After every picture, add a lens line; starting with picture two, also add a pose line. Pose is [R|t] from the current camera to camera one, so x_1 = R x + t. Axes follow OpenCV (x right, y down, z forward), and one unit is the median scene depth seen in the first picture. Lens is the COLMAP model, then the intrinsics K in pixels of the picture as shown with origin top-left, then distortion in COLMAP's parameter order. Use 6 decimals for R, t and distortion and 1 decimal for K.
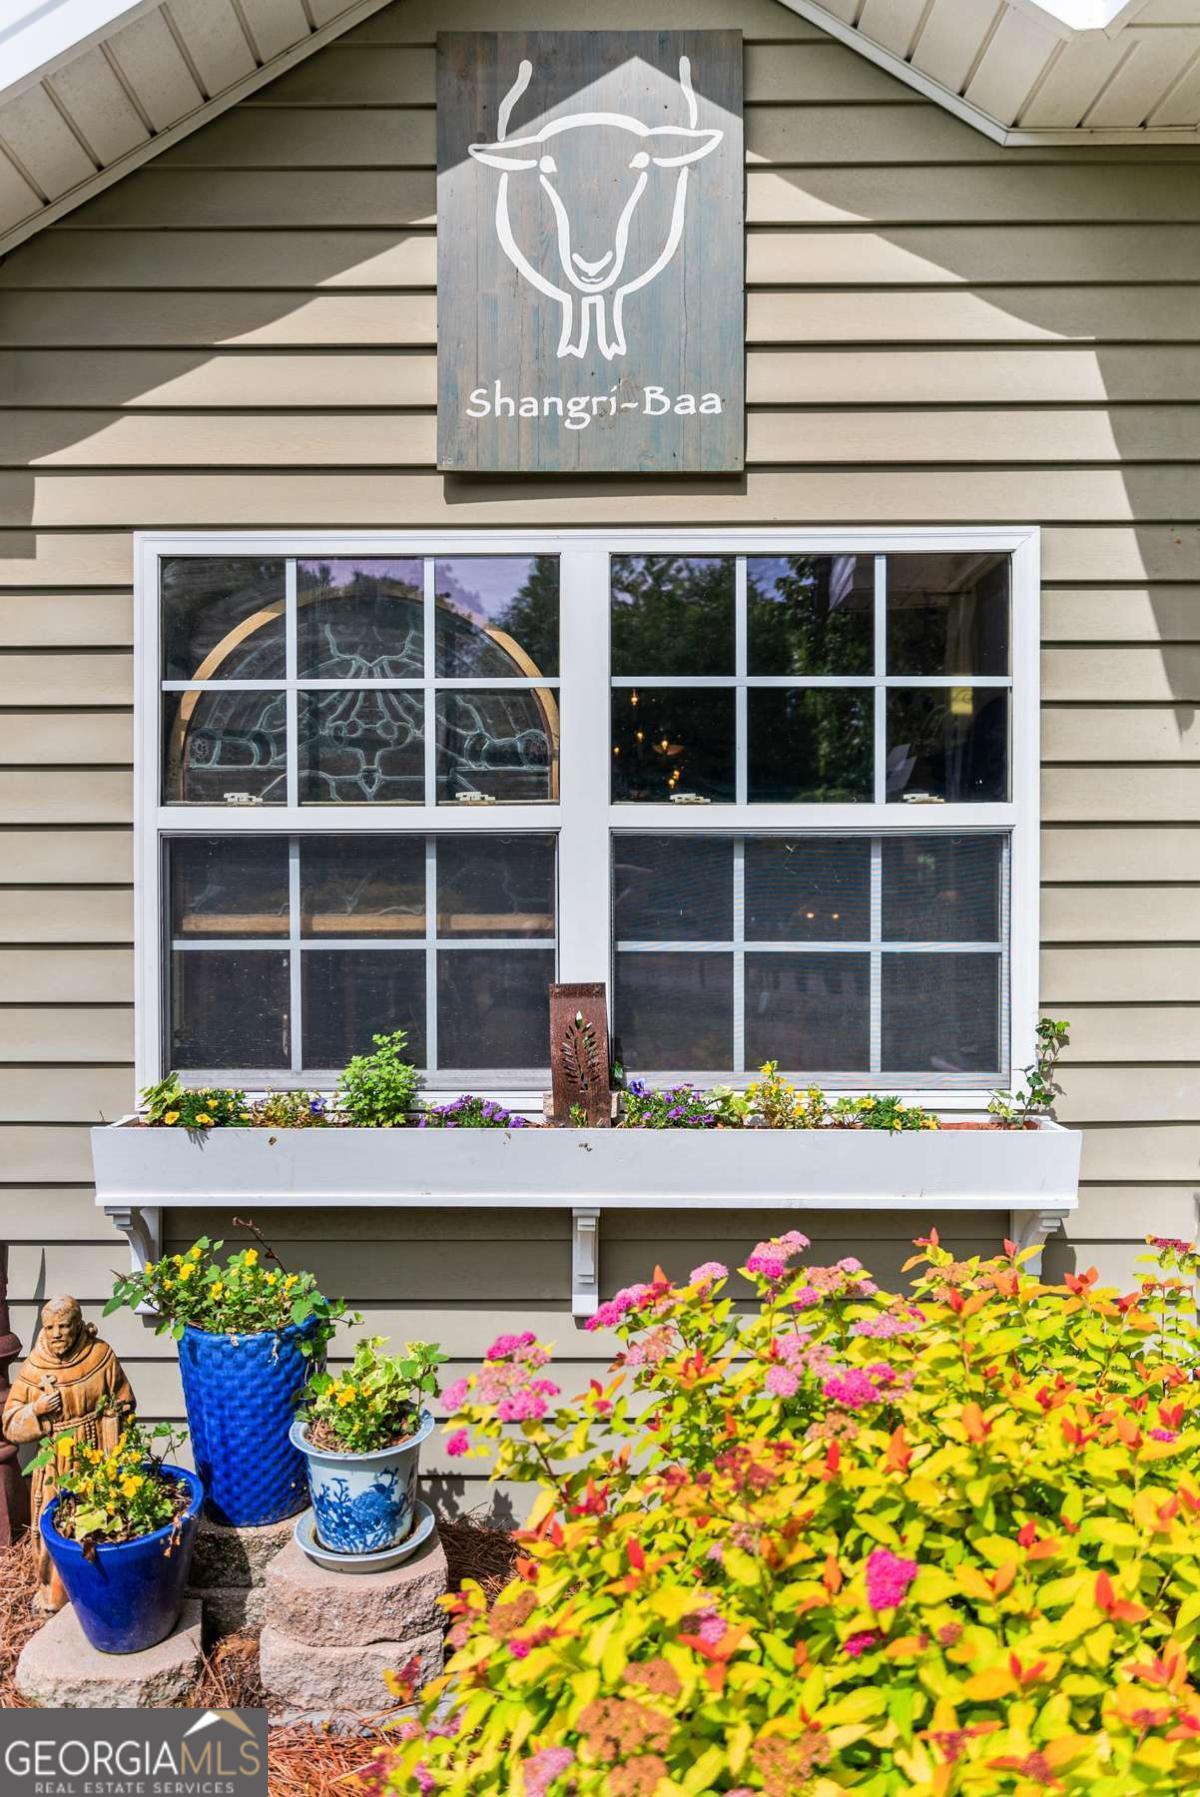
lens RADIAL K [[1219.6, 0, 599.5], [0, 1219.6, 899.4], [0, 0, 1]] dist [-0.005955, -0.002235]
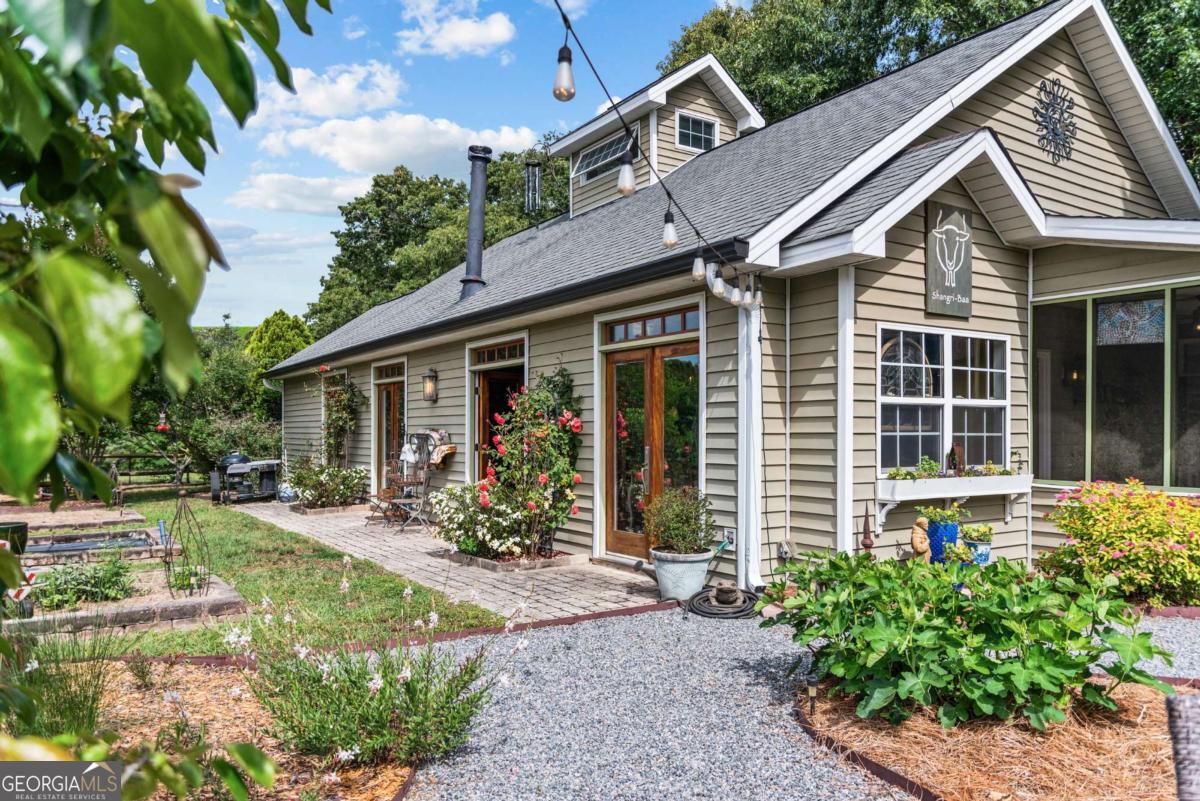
lens RADIAL K [[814.4, 0, 600.7], [0, 814.4, 405.6], [0, 0, 1]] dist [-0.005955, -0.002235]
pose [[0.829349, 0.015383, 0.558518, -2.415078], [-0.000167, 0.999628, -0.027285, 0.018406], [-0.558730, 0.022535, 0.829043, -0.553890]]
